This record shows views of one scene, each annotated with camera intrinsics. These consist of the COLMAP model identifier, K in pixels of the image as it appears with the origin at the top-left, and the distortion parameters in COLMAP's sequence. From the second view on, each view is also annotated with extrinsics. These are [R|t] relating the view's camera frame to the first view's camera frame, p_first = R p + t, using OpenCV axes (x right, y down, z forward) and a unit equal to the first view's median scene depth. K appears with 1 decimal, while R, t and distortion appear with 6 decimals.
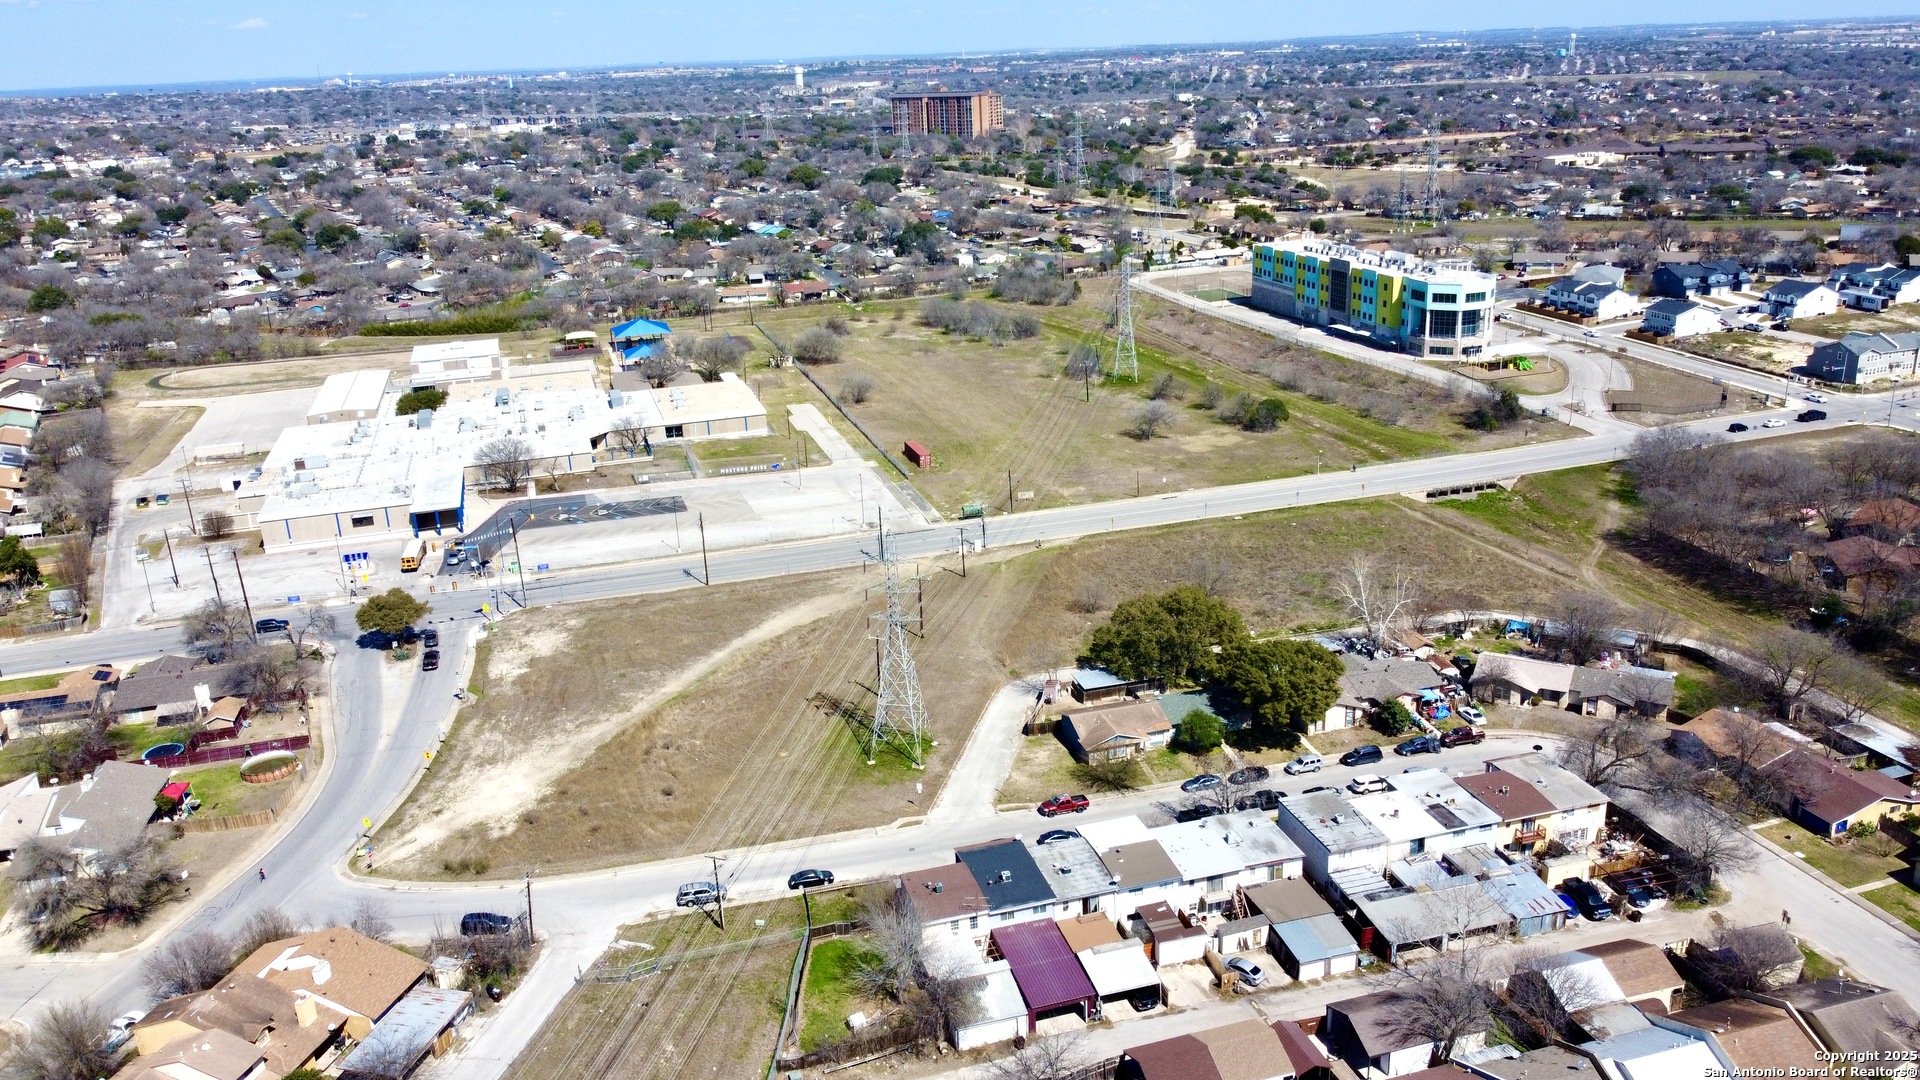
lens RADIAL K [[1454.2, 0, 960.0], [0, 1454.2, 540.0], [0, 0, 1]] dist [0.000147, -0.004706]
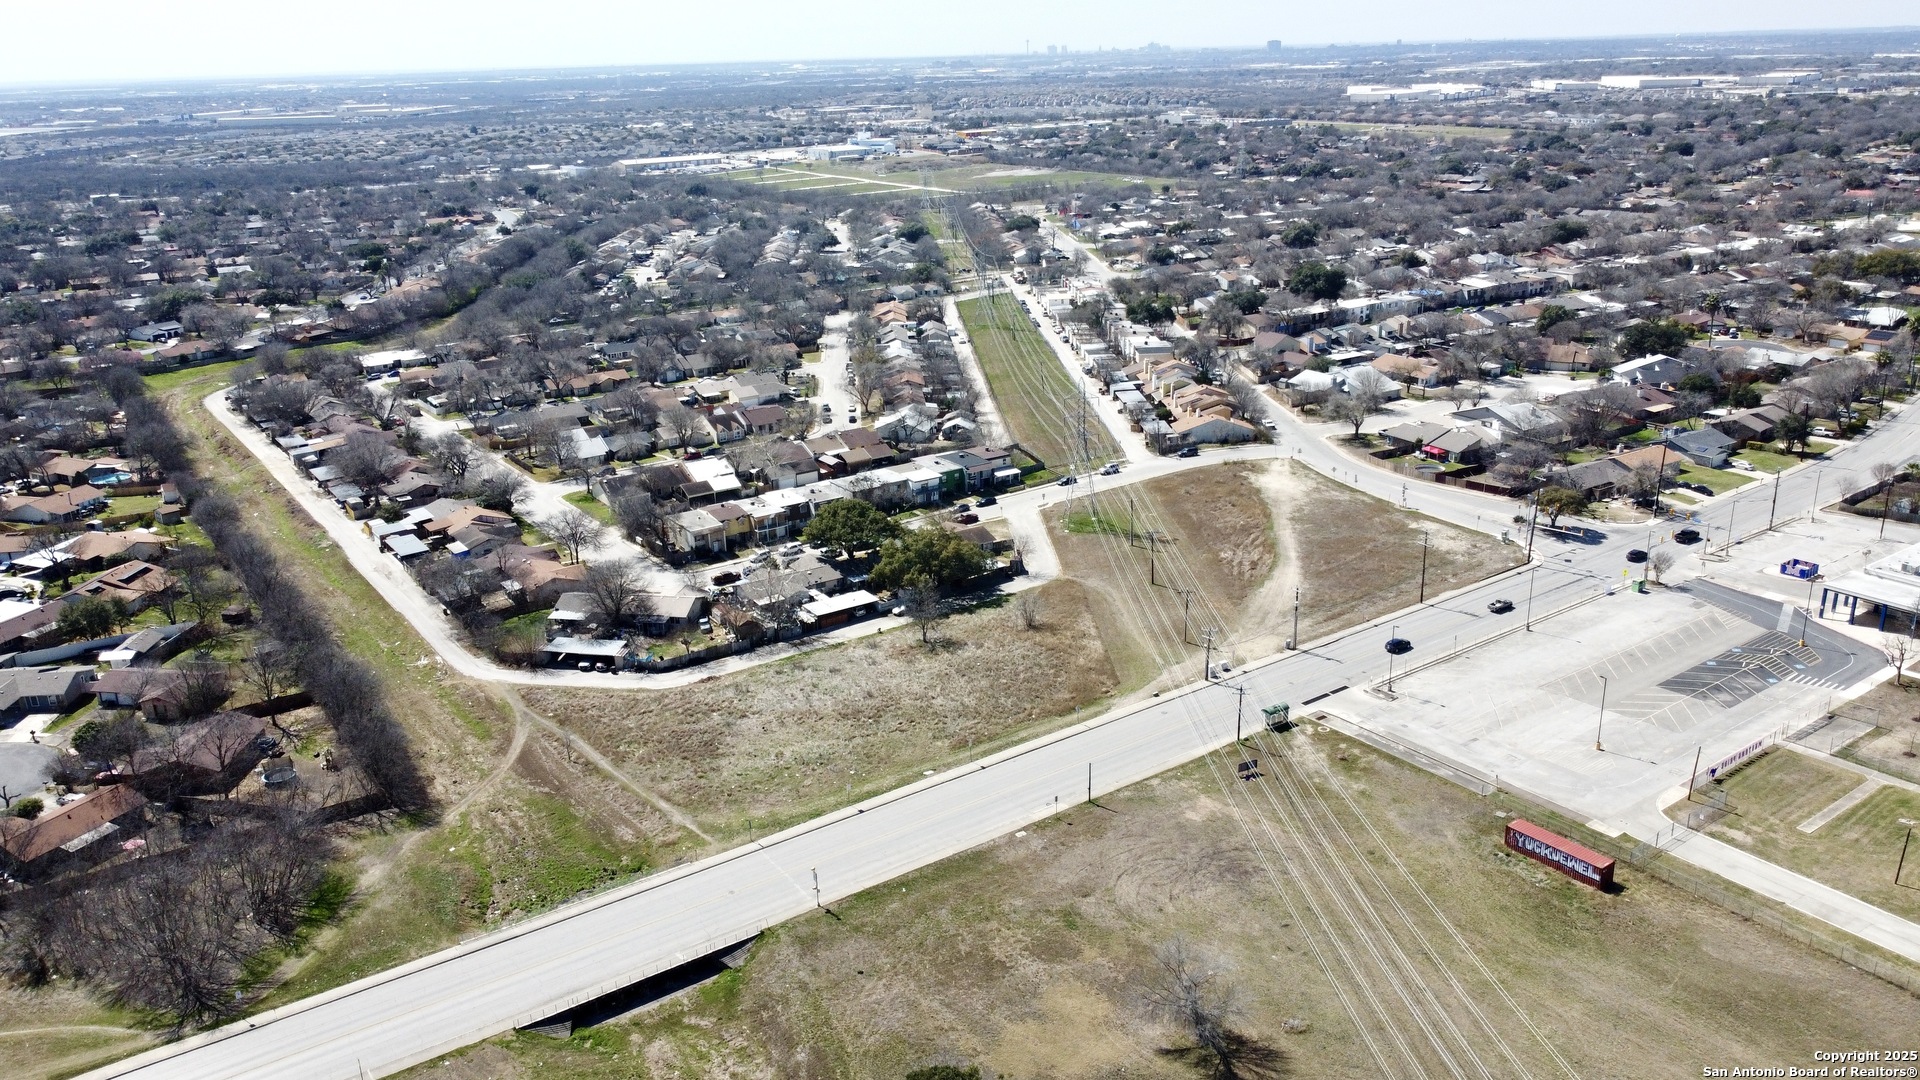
lens RADIAL K [[1454.2, 0, 960.0], [0, 1454.2, 540.0], [0, 0, 1]] dist [0.000147, -0.004706]
pose [[-0.948686, 0.164510, -0.270059, 0.426695], [-0.034256, 0.795530, 0.604945, -0.655597], [0.314360, 0.583154, -0.749073, 1.790973]]
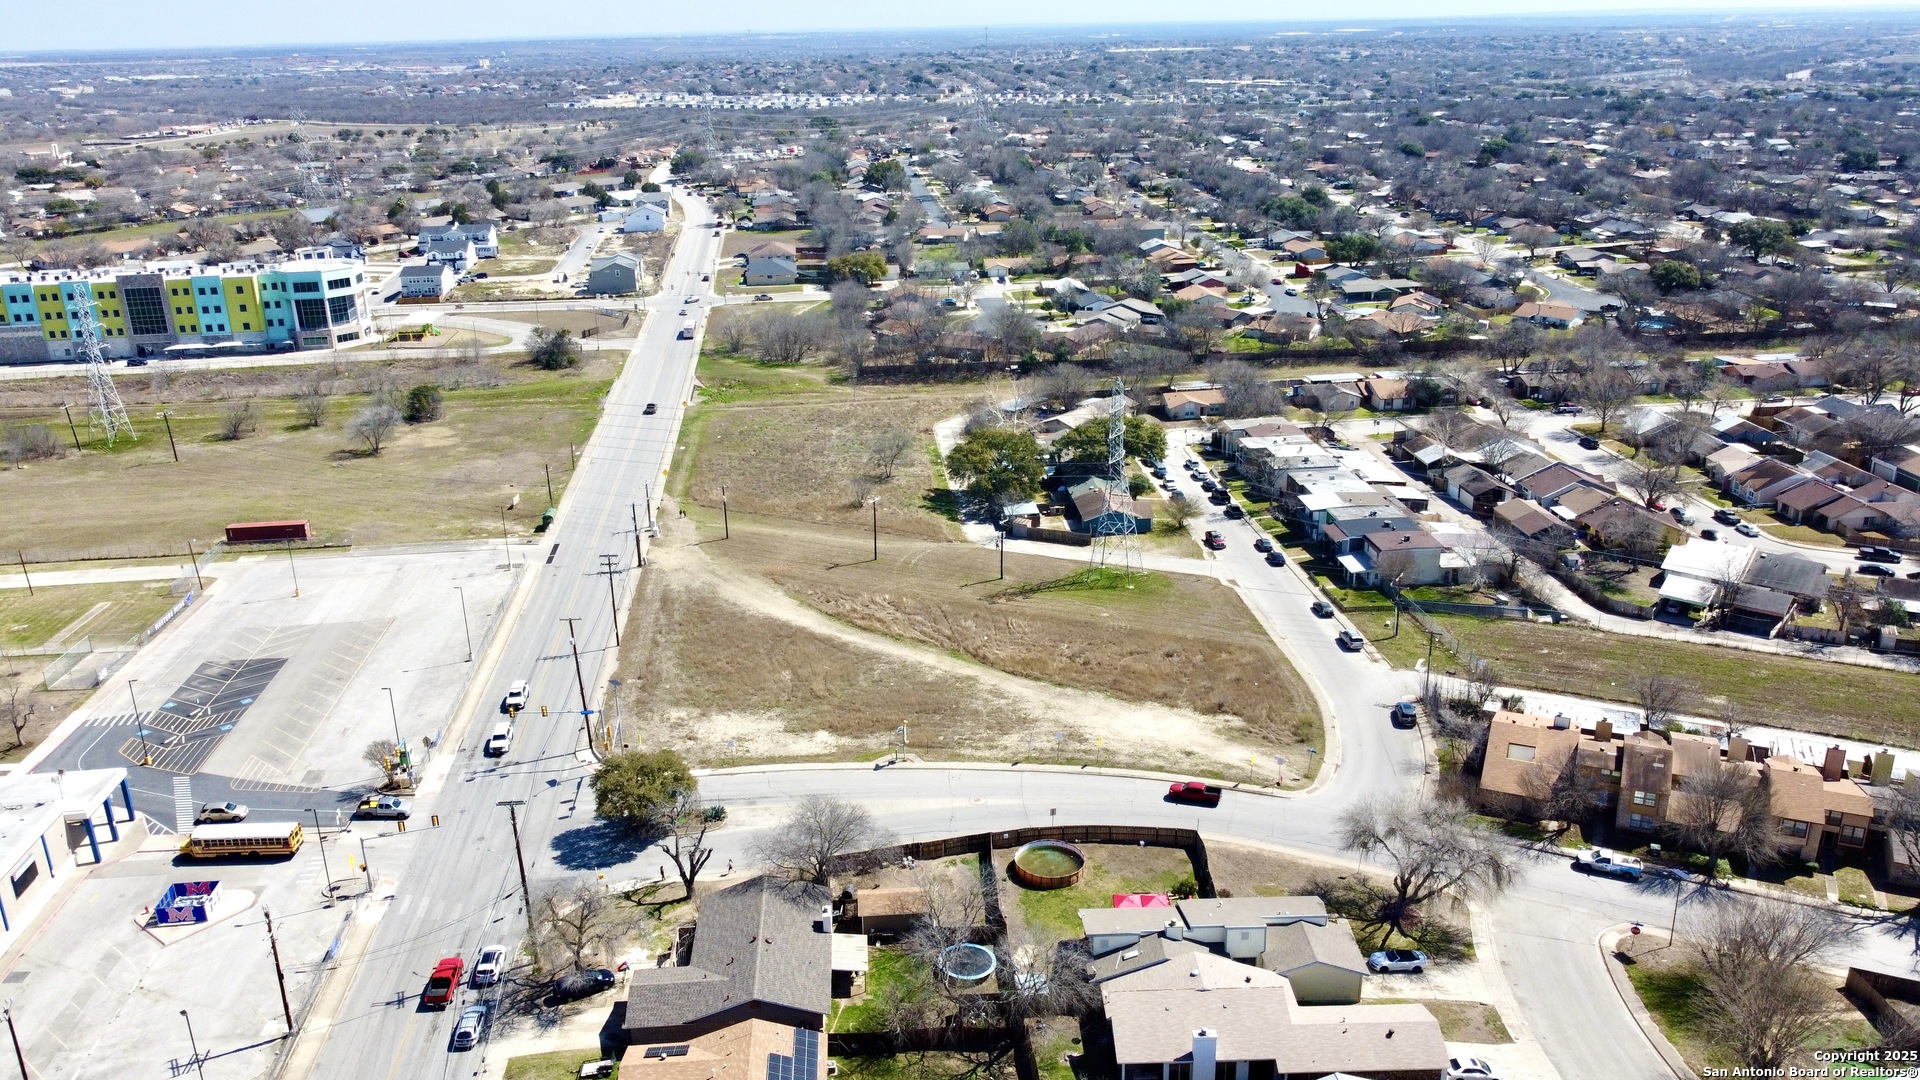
lens RADIAL K [[1454.2, 0, 960.0], [0, 1454.2, 540.0], [0, 0, 1]] dist [0.000147, -0.004706]
pose [[0.182780, -0.294986, 0.937856, -0.951939], [0.328981, 0.917287, 0.224401, -0.151469], [-0.926479, 0.267520, 0.264707, 0.669286]]
